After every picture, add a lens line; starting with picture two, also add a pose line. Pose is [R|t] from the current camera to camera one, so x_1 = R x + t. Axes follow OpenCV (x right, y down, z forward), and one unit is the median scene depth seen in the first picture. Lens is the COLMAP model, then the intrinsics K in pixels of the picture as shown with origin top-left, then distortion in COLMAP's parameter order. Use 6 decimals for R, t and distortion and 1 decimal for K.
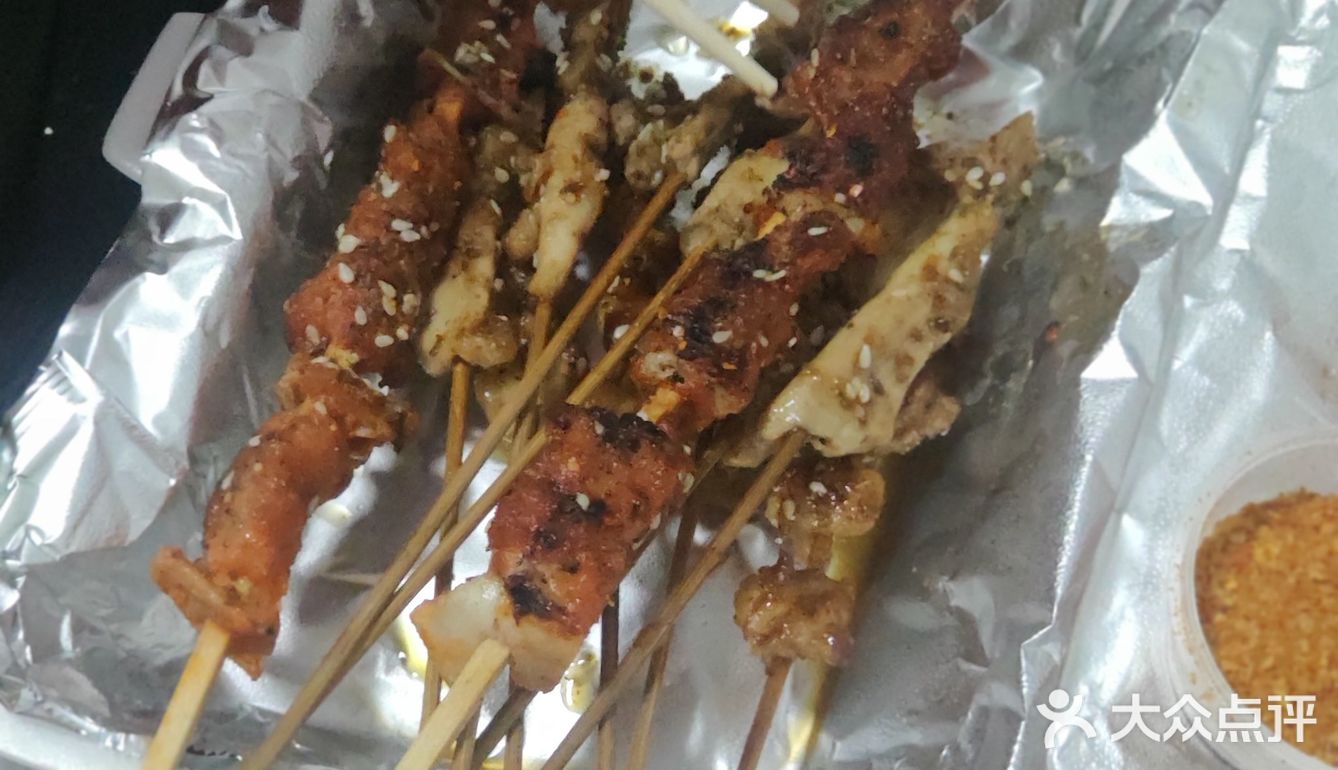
lens RADIAL K [[1975.4, 0, 669.0], [0, 1975.4, 385.0], [0, 0, 1]] dist [-0.201763, -0.044816]
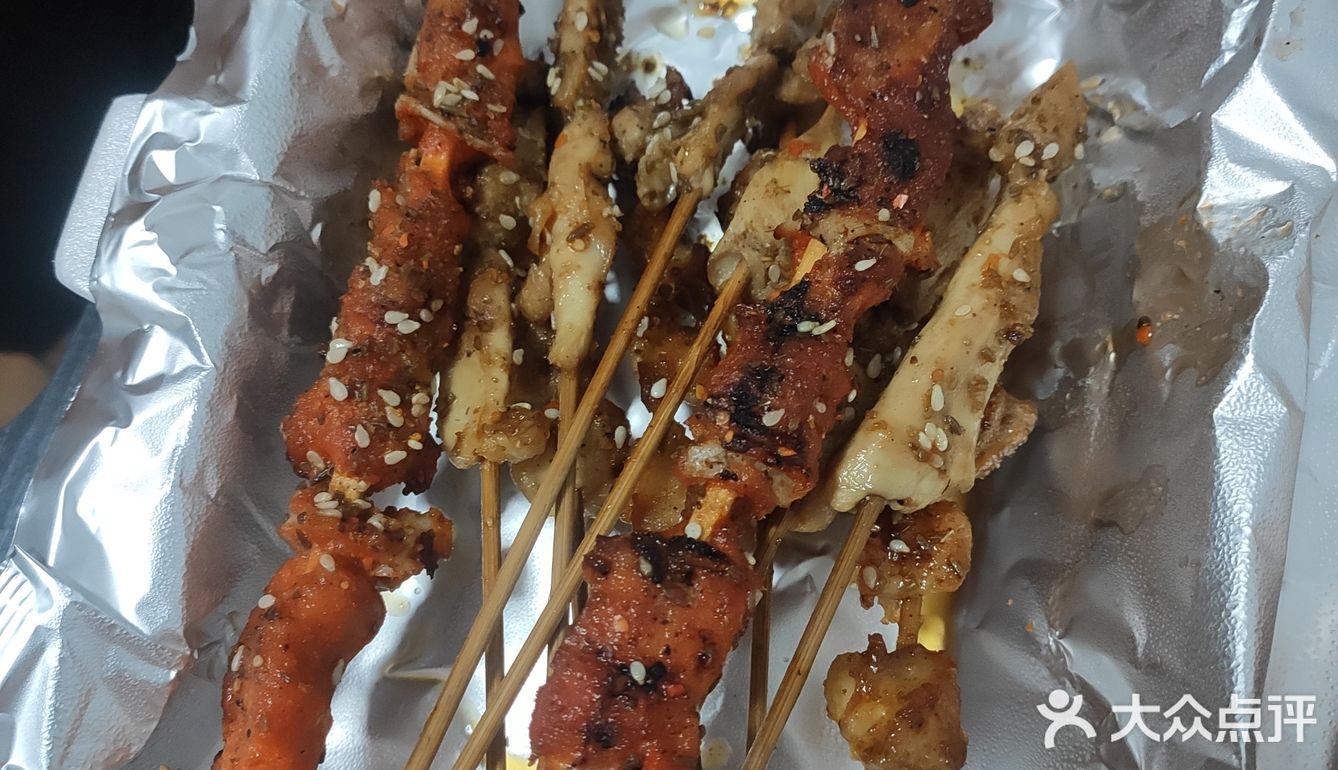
lens RADIAL K [[1266.4, 0, 669.0], [0, 1266.4, 385.0], [0, 0, 1]] dist [0.006068, -0.154463]
pose [[0.989119, -0.136802, -0.054128, 0.012776], [0.143782, 0.976805, 0.158680, -0.122866], [0.031165, -0.164736, 0.985845, 0.429057]]
